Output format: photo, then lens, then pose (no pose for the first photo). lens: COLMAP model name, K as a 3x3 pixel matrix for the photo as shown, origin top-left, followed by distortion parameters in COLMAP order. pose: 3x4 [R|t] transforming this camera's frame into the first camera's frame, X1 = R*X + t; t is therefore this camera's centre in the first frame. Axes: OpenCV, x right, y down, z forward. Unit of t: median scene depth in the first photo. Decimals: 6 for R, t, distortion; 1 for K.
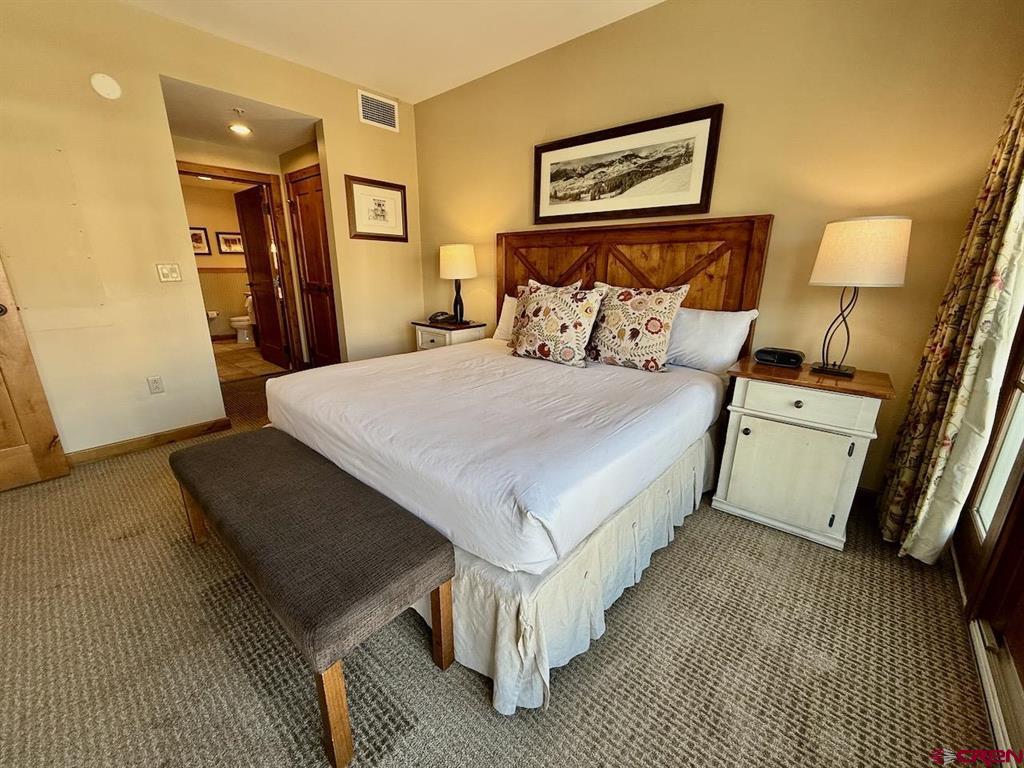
lens RADIAL K [[407.1, 0, 510.9], [0, 407.1, 385.6], [0, 0, 1]] dist [-0.001454, 0.000562]
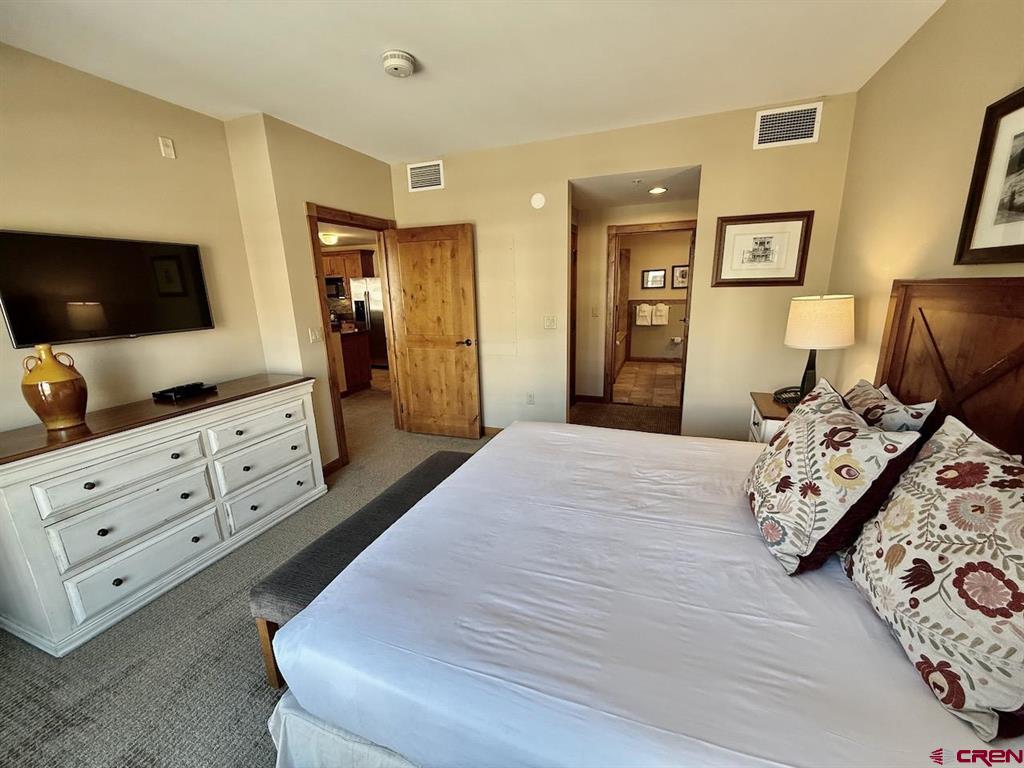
lens RADIAL K [[407.1, 0, 510.9], [0, 407.1, 385.6], [0, 0, 1]] dist [-0.001454, 0.000562]
pose [[0.347142, 0.207943, -0.914468, 0.462608], [-0.233258, 0.963609, 0.130570, -0.248931], [0.908341, 0.167981, 0.383013, 0.441173]]
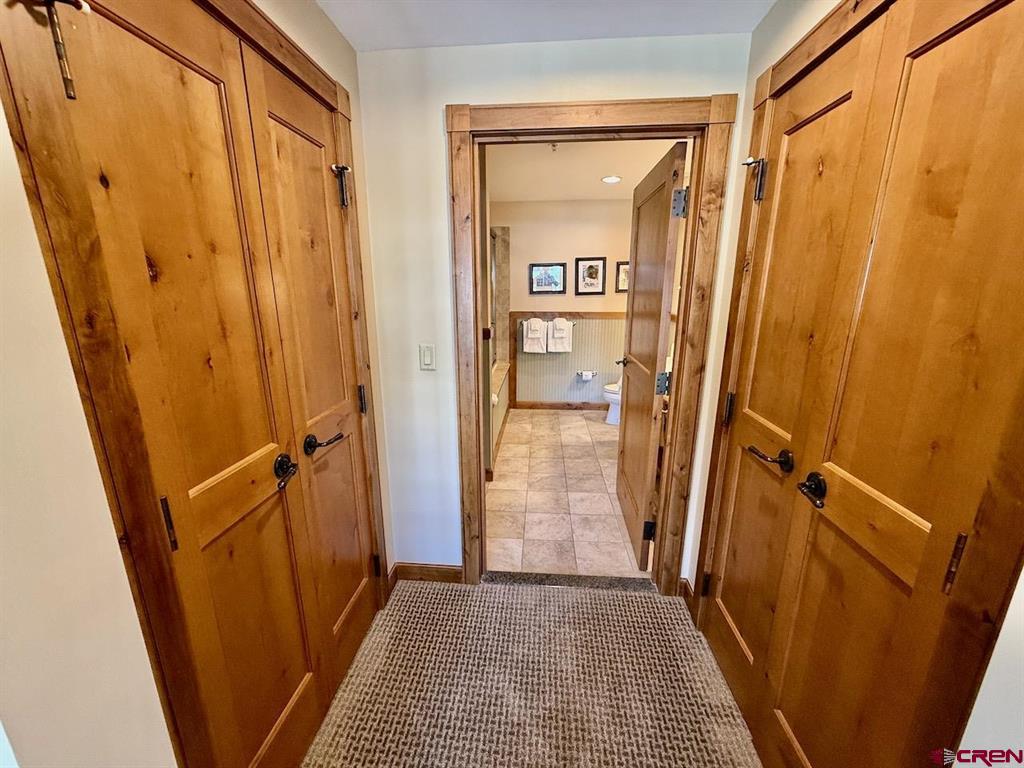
lens RADIAL K [[407.1, 0, 510.9], [0, 407.1, 385.6], [0, 0, 1]] dist [-0.001454, 0.000562]
pose [[0.596794, 0.186012, -0.780536, -0.674427], [-0.219851, 0.973439, 0.063887, -0.472169], [0.771688, 0.133474, 0.621837, 1.220196]]
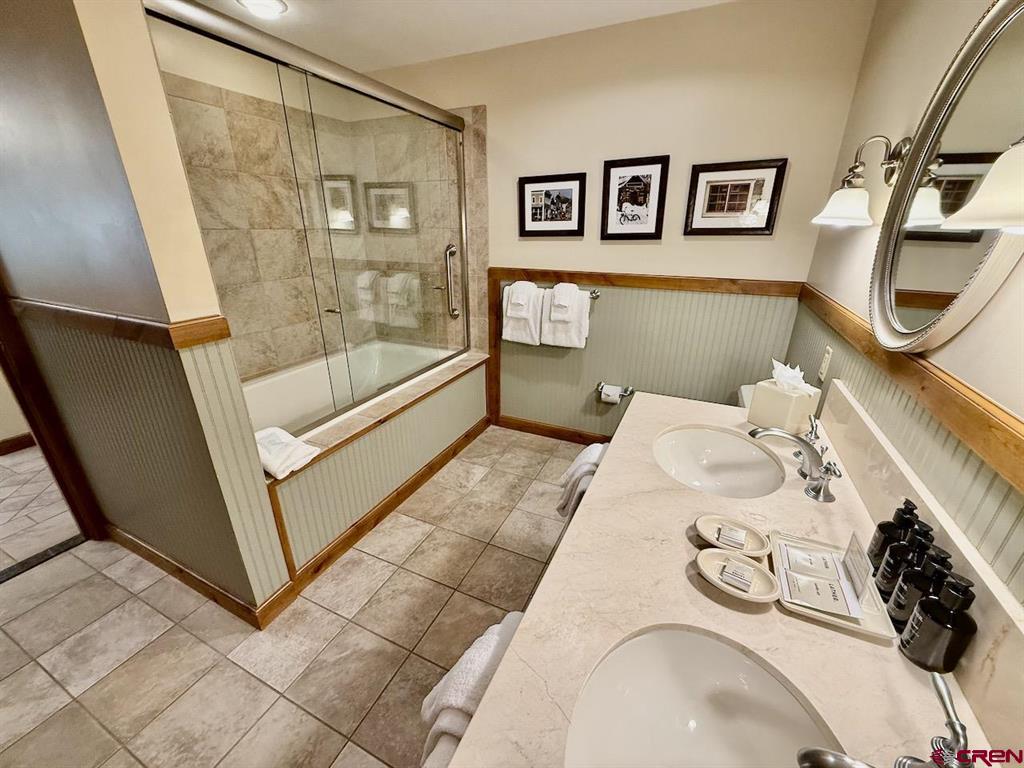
lens RADIAL K [[407.1, 0, 510.9], [0, 407.1, 385.6], [0, 0, 1]] dist [-0.001454, 0.000562]
pose [[0.275822, 0.344907, -0.897196, -1.124817], [-0.270456, 0.923542, 0.271889, -0.713486], [0.922375, 0.167659, 0.348016, 2.106721]]
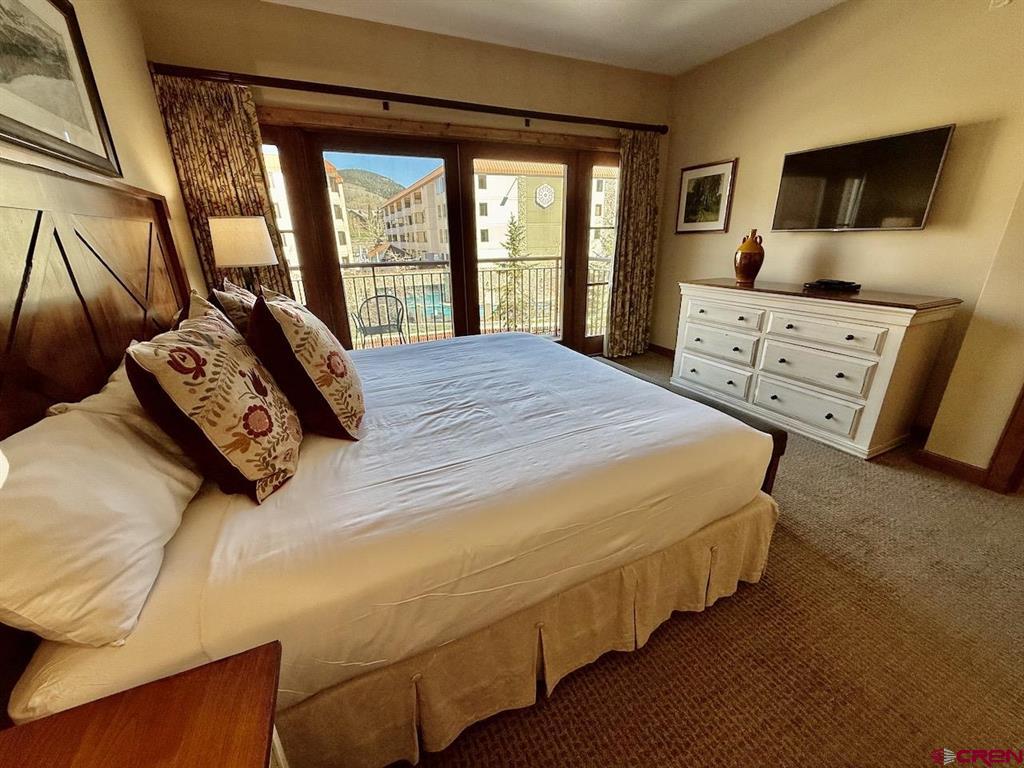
lens RADIAL K [[407.1, 0, 510.9], [0, 407.1, 385.6], [0, 0, 1]] dist [-0.001454, 0.000562]
pose [[-0.914956, -0.127374, 0.382925, -0.411855], [0.125184, 0.812491, 0.569374, -0.440911], [-0.383646, 0.568888, -0.727449, 1.415344]]
